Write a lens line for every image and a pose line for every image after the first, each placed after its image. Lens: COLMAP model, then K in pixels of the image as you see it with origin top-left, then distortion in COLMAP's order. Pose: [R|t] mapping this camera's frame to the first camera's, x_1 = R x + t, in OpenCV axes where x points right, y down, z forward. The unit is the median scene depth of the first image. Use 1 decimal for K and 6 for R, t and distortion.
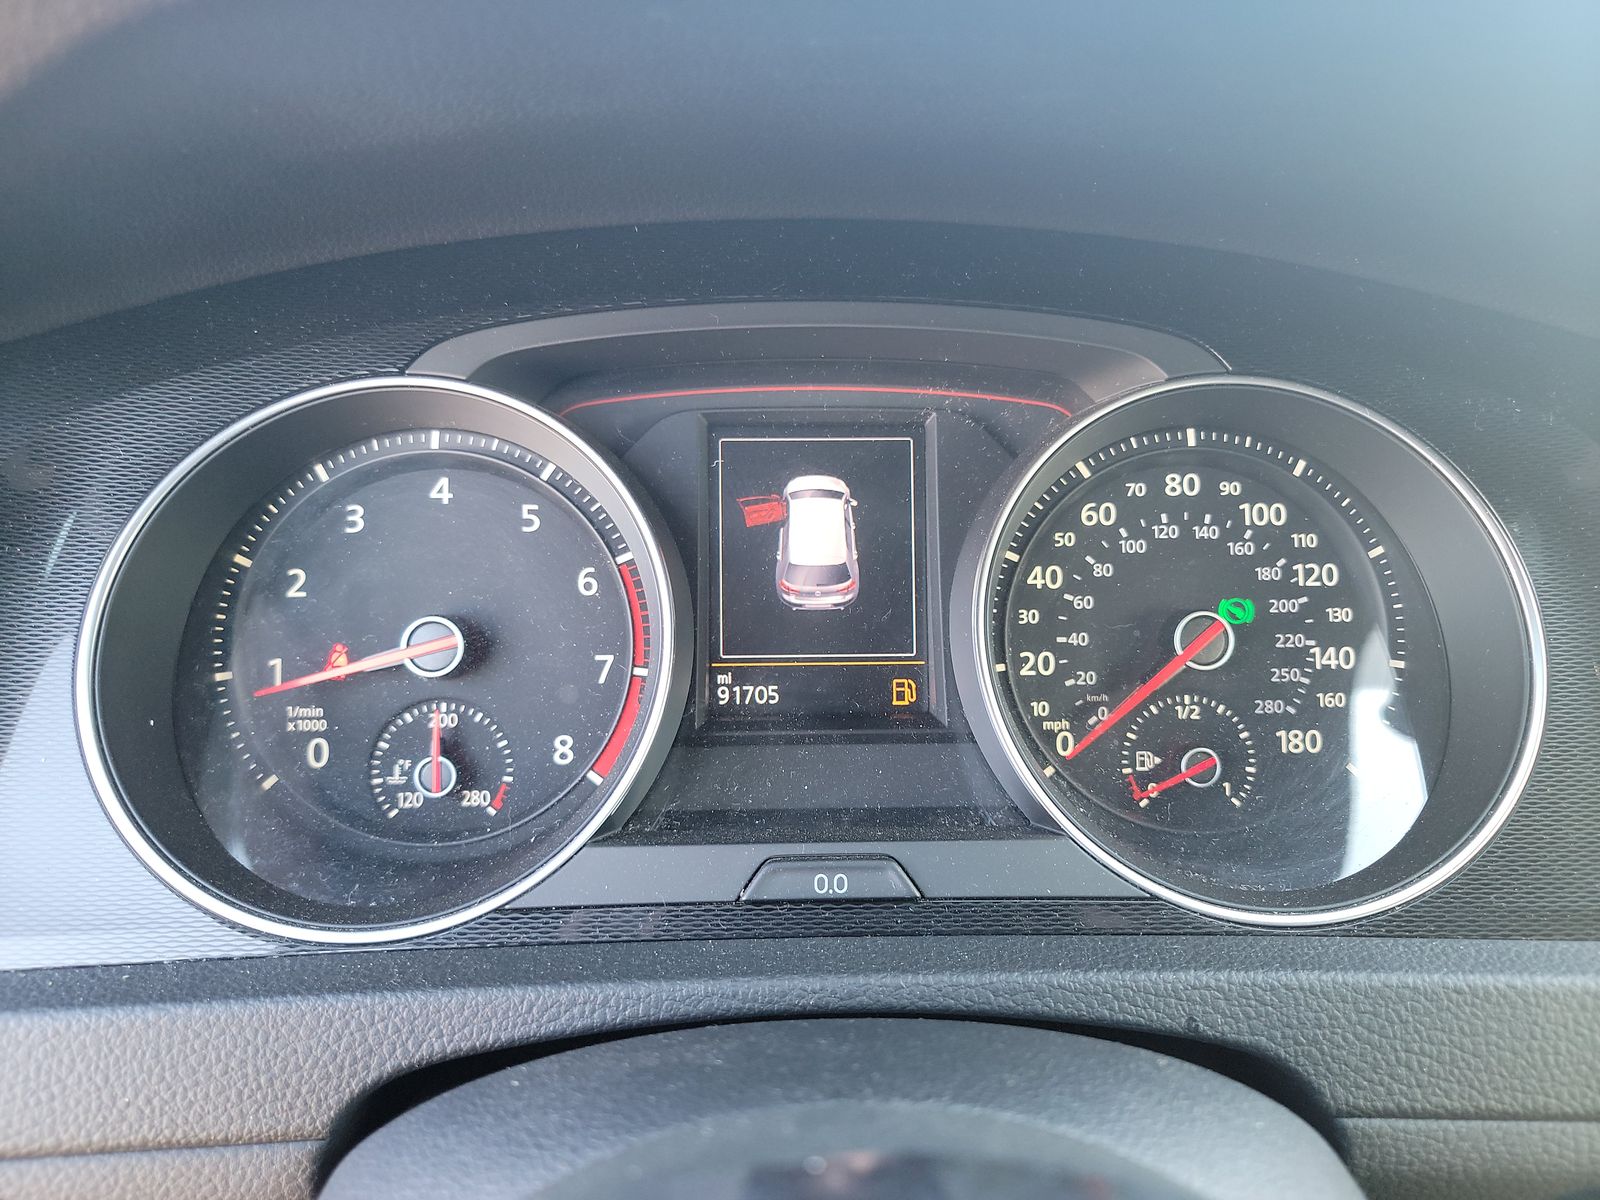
lens RADIAL K [[1112.1, 0, 793.3], [0, 1112.1, 594.7], [0, 0, 1]] dist [0.020682, -0.015868]
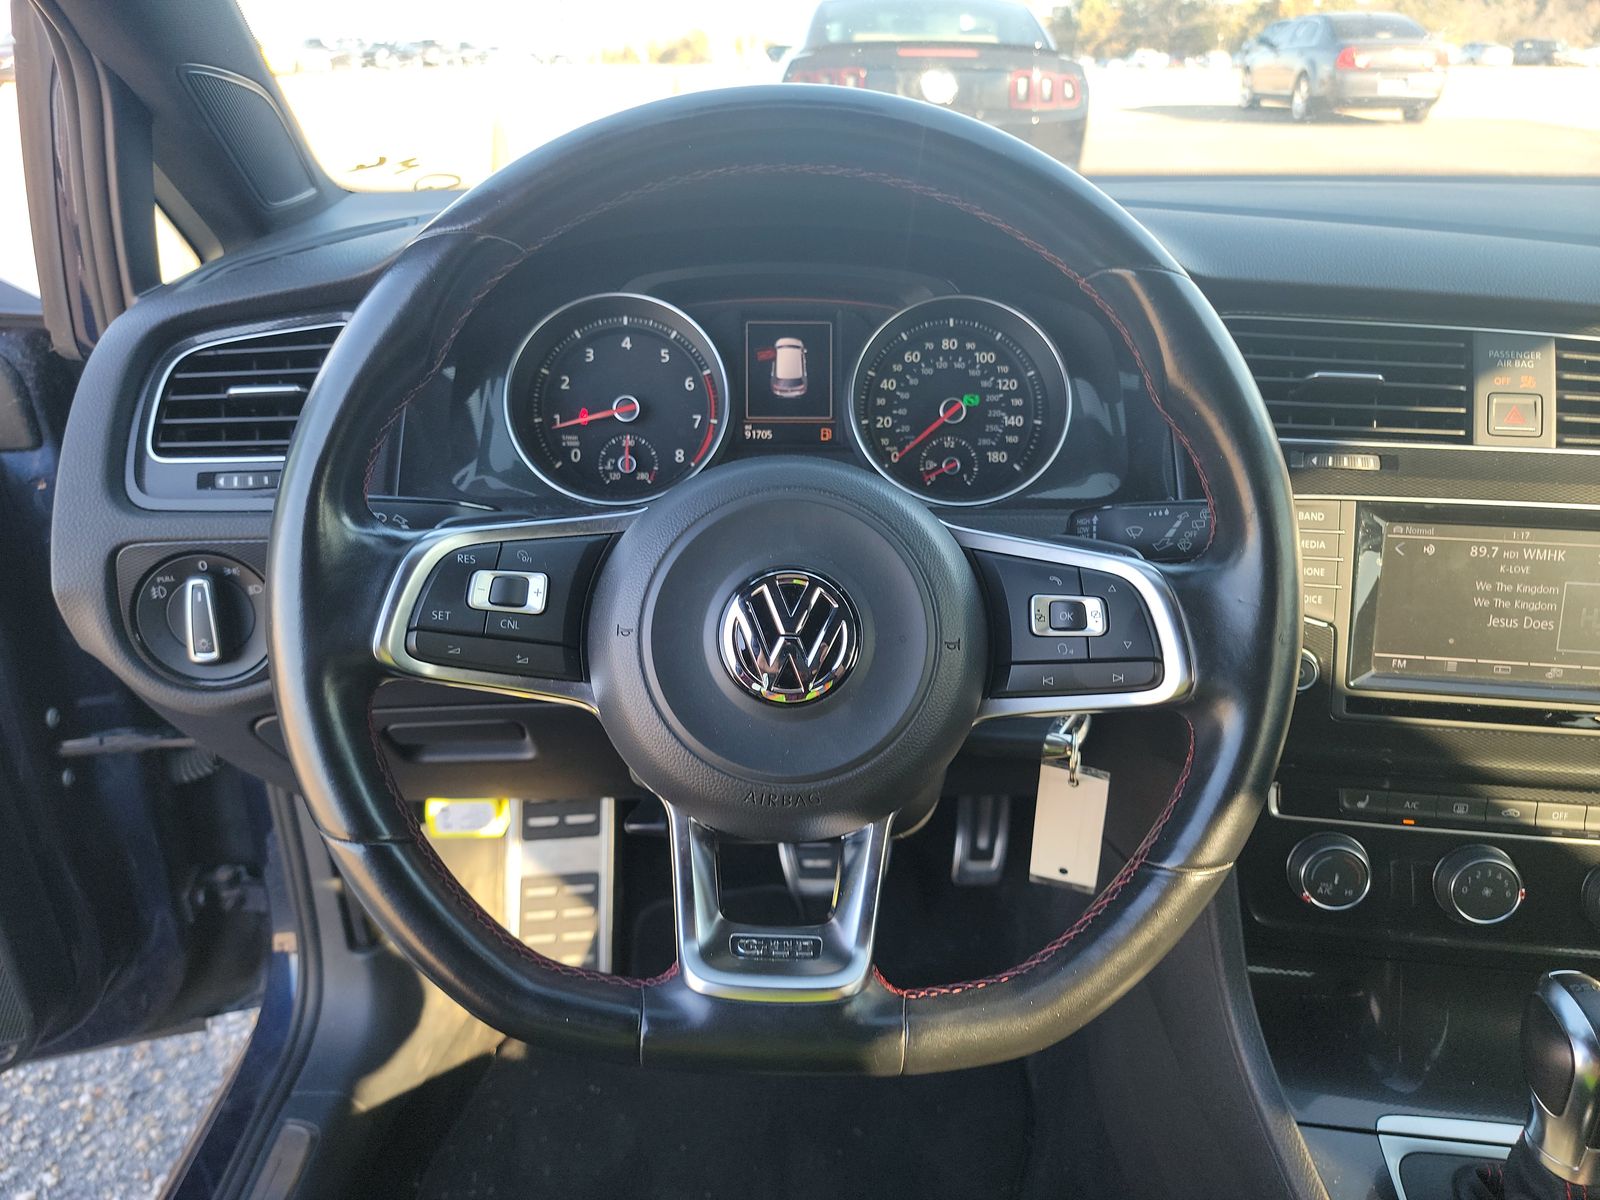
lens RADIAL K [[1112.1, 0, 799.0], [0, 1112.1, 601.9], [0, 0, 1]] dist [0.020682, -0.015868]
pose [[0.999967, 0.008076, 0.000404, 0.045449], [-0.008084, 0.997123, 0.075372, 0.262208], [0.000206, -0.075373, 0.997155, -1.331477]]
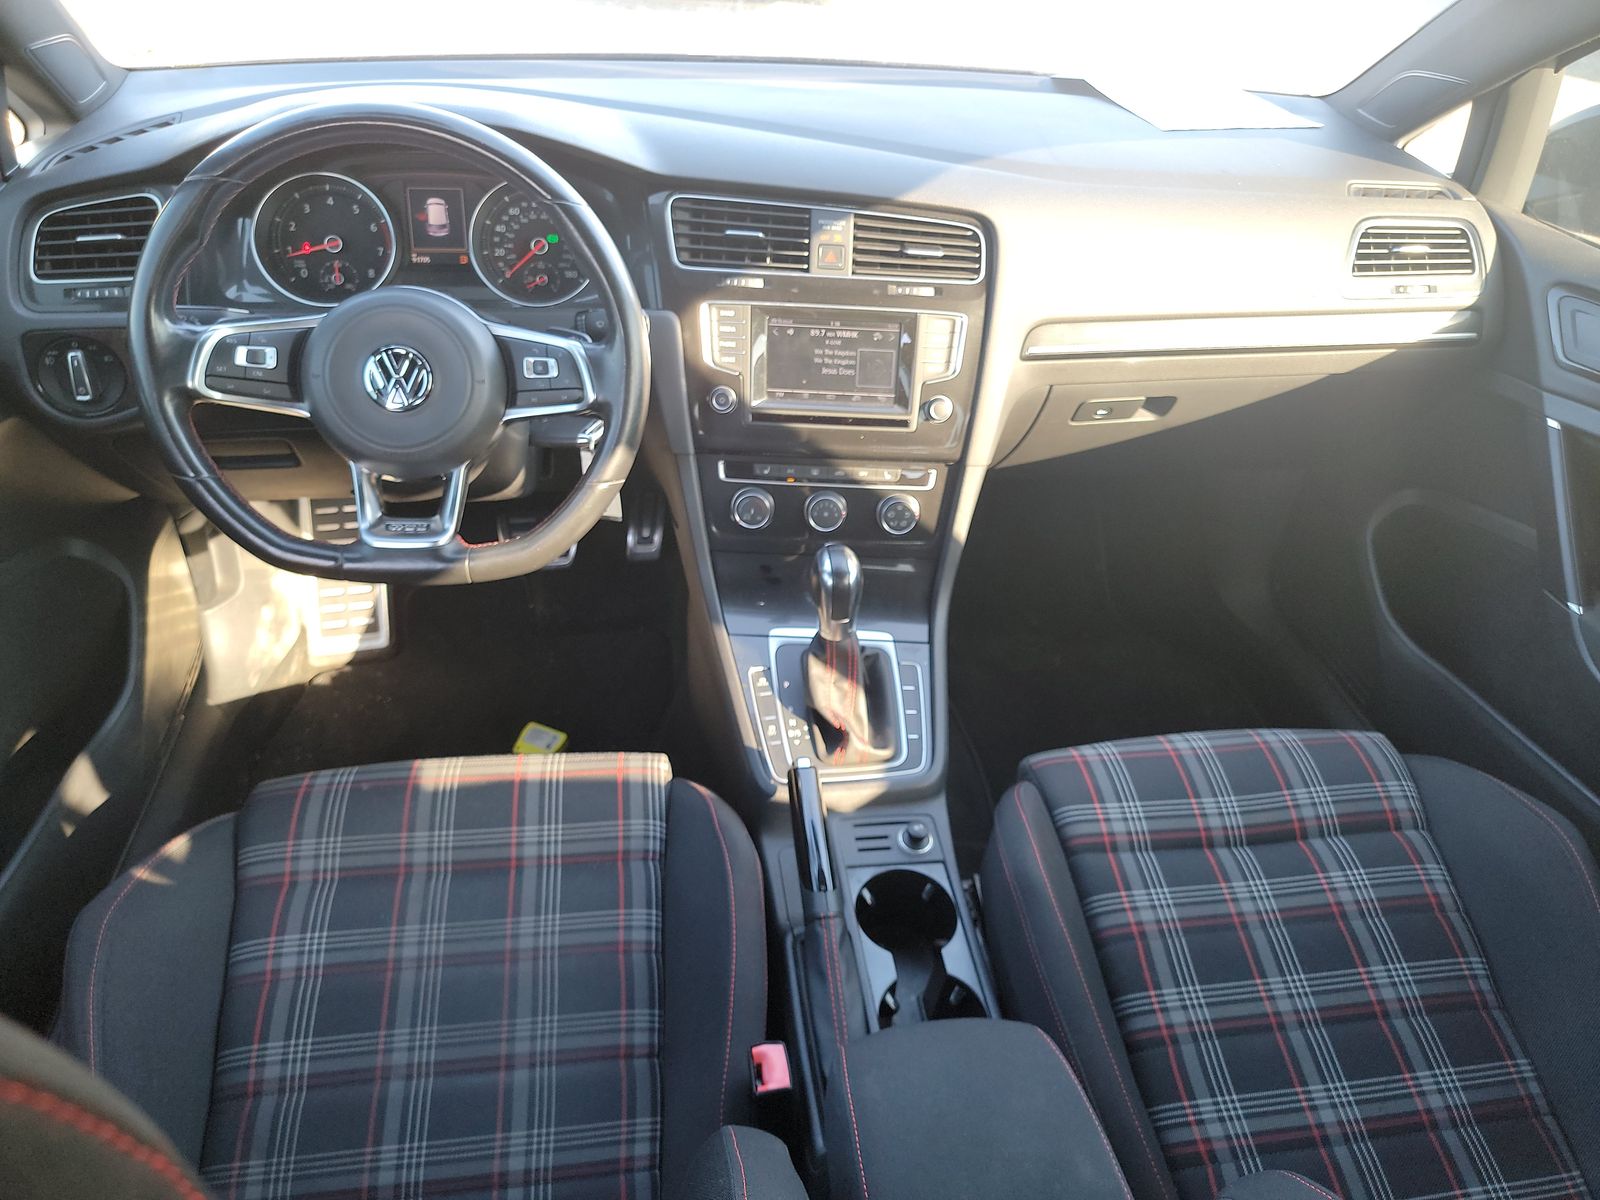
lens RADIAL K [[1112.1, 0, 812.9], [0, 1112.1, 600.0], [0, 0, 1]] dist [0.020682, -0.015868]
pose [[0.988961, -0.032350, 0.144600, 0.694132], [-0.008493, 0.961897, 0.273281, 0.154935], [-0.147931, -0.271492, 0.951004, -3.138651]]
